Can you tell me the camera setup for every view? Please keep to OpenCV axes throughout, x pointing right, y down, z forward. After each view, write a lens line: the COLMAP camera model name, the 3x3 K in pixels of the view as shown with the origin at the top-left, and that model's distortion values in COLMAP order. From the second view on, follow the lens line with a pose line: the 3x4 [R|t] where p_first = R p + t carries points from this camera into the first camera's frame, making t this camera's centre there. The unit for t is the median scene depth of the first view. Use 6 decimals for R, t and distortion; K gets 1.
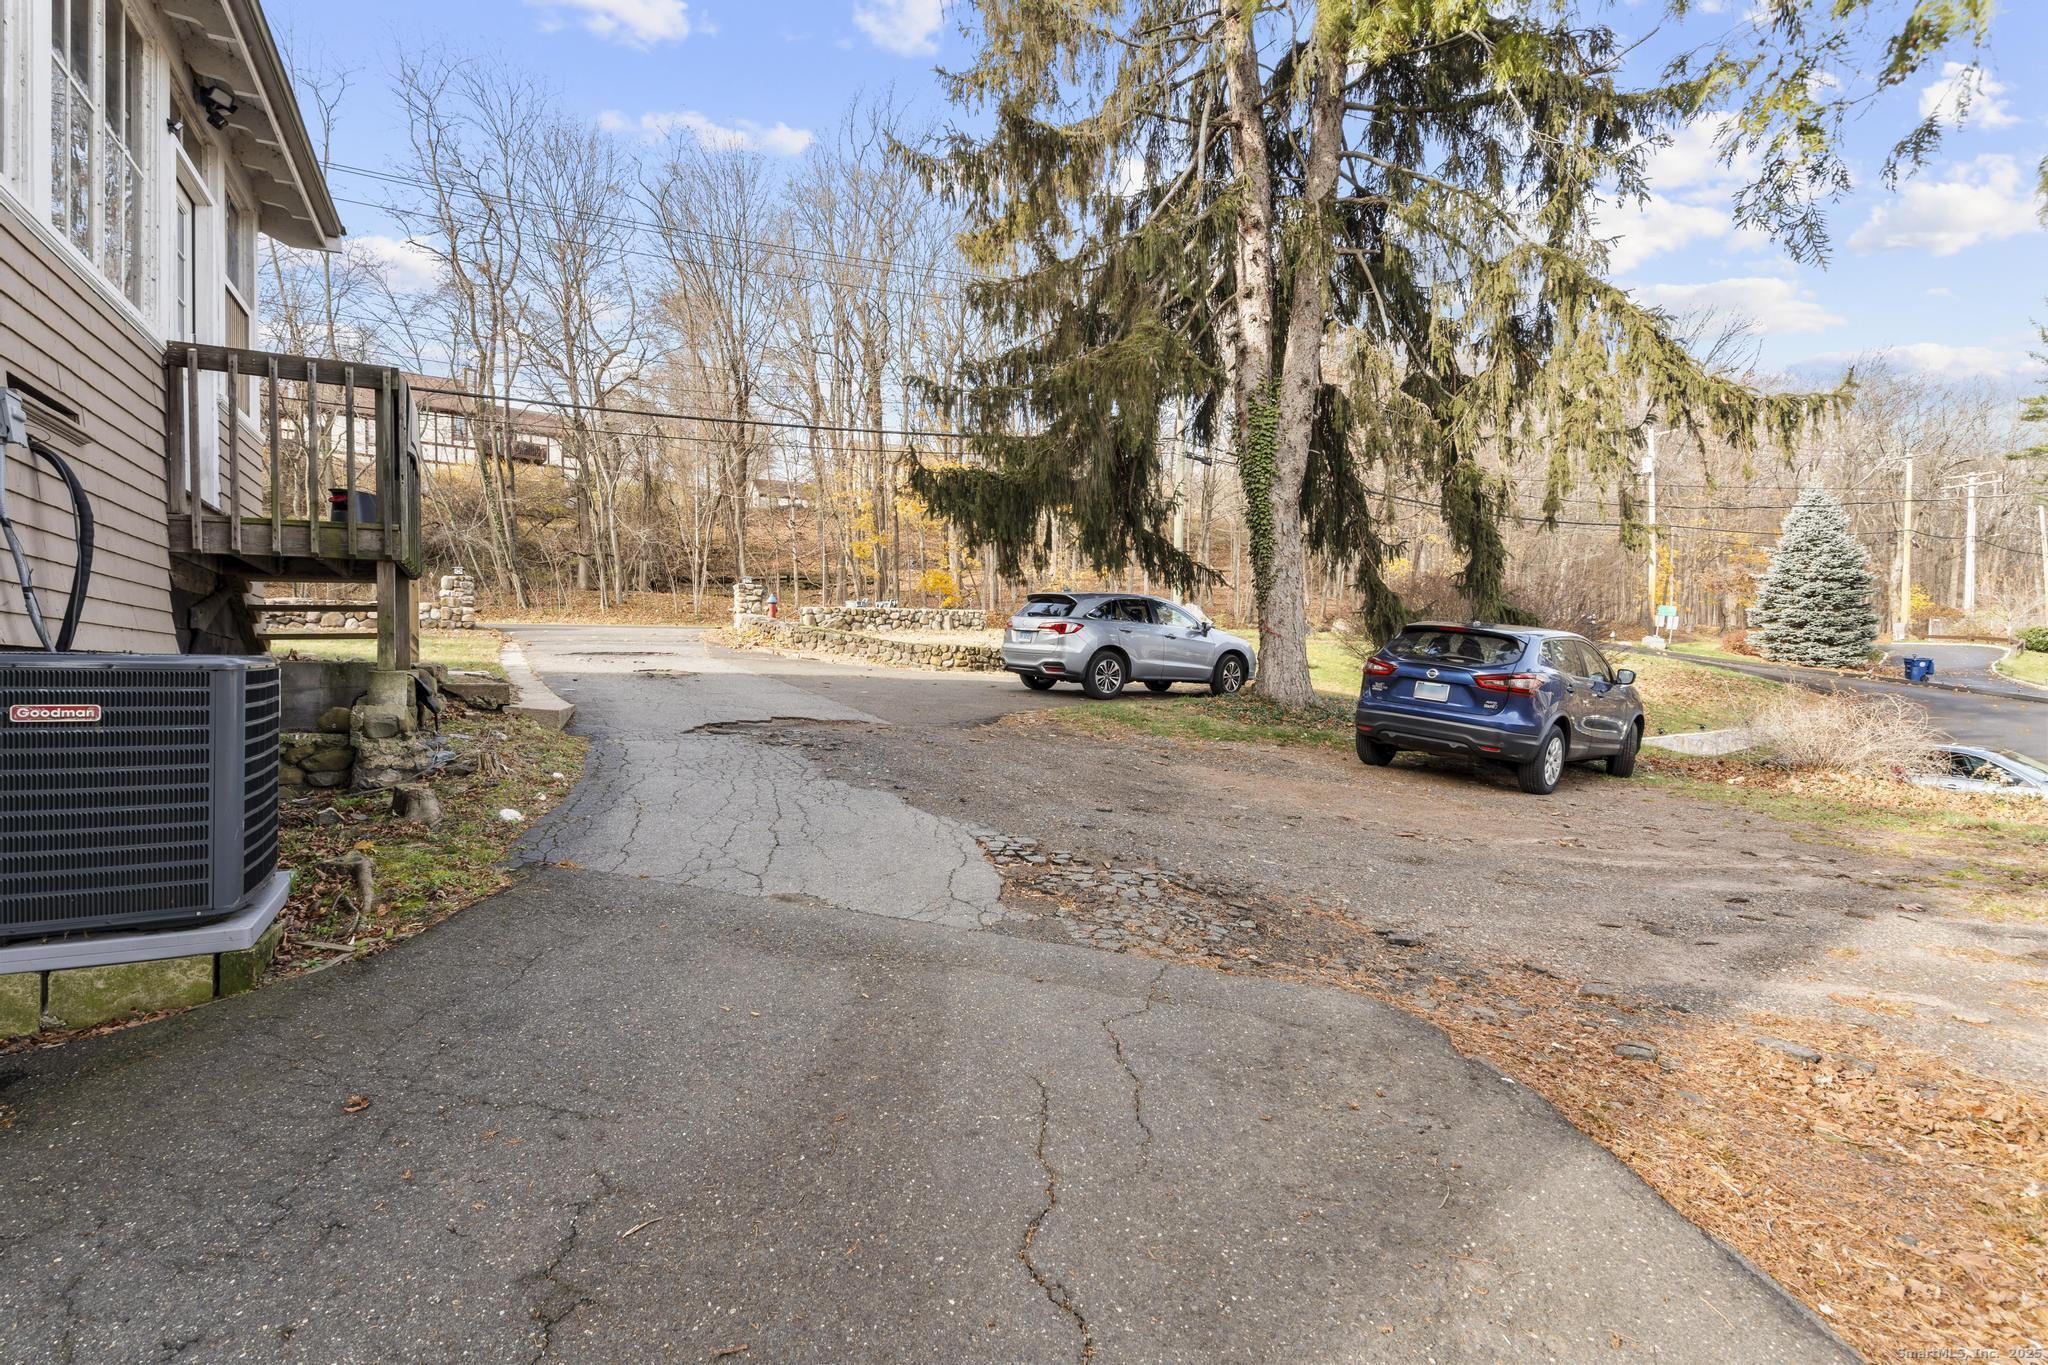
lens RADIAL K [[958.3, 0, 1017.3], [0, 958.3, 681.3], [0, 0, 1]] dist [0.011893, 0.000059]
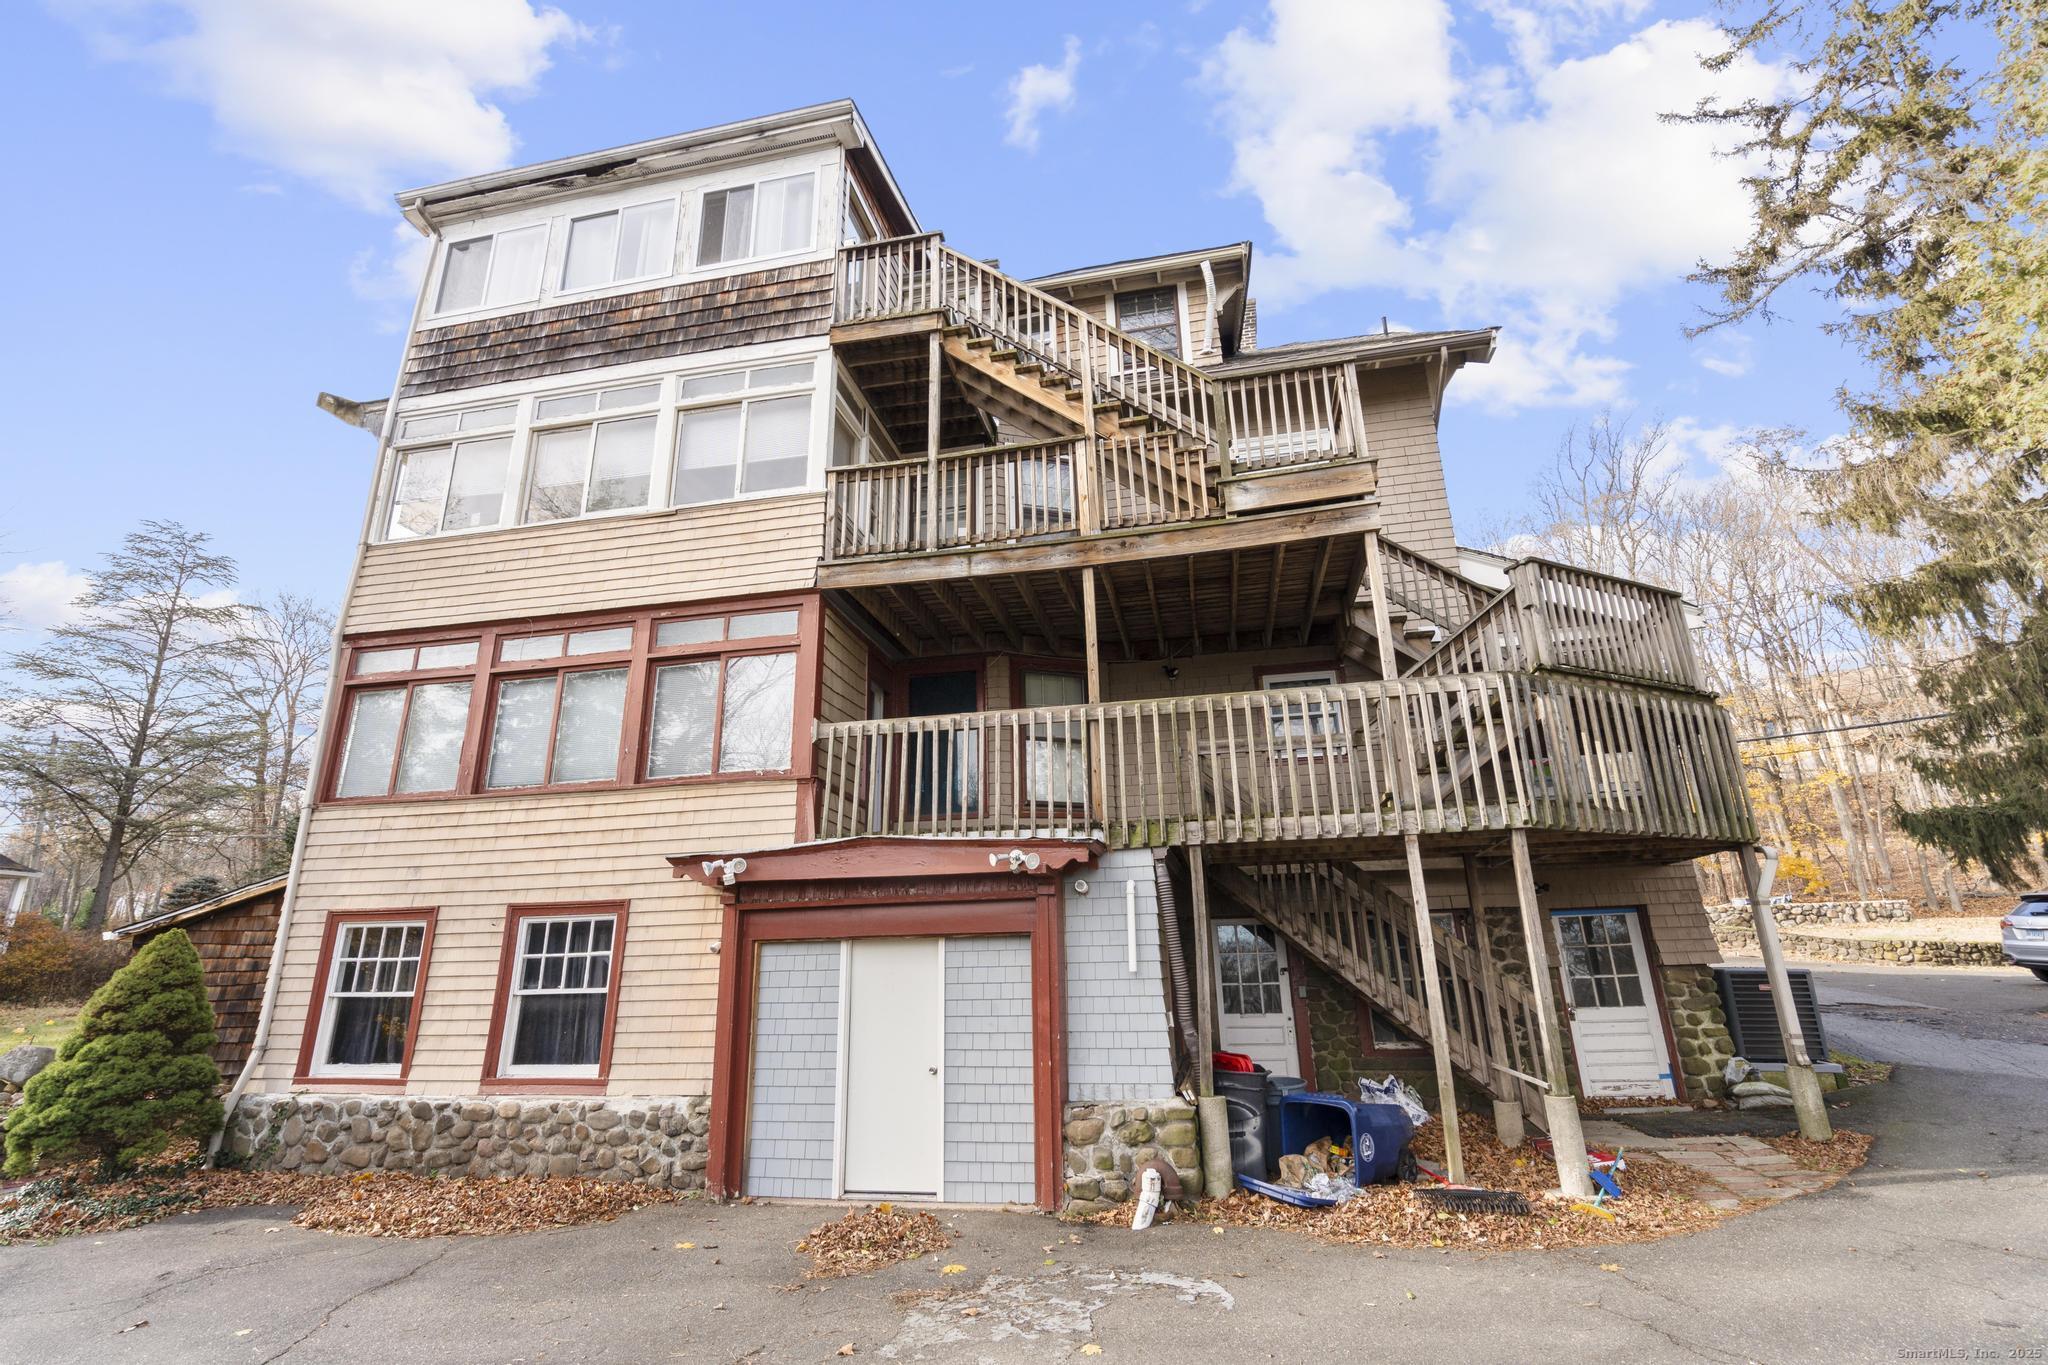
lens RADIAL K [[958.3, 0, 1017.3], [0, 958.3, 681.3], [0, 0, 1]] dist [0.011893, 0.000059]
pose [[0.761843, -0.200984, -0.615793, -0.100854], [0.009015, 0.953845, -0.300165, 0.001820], [0.647699, 0.223127, 0.728491, -0.497558]]
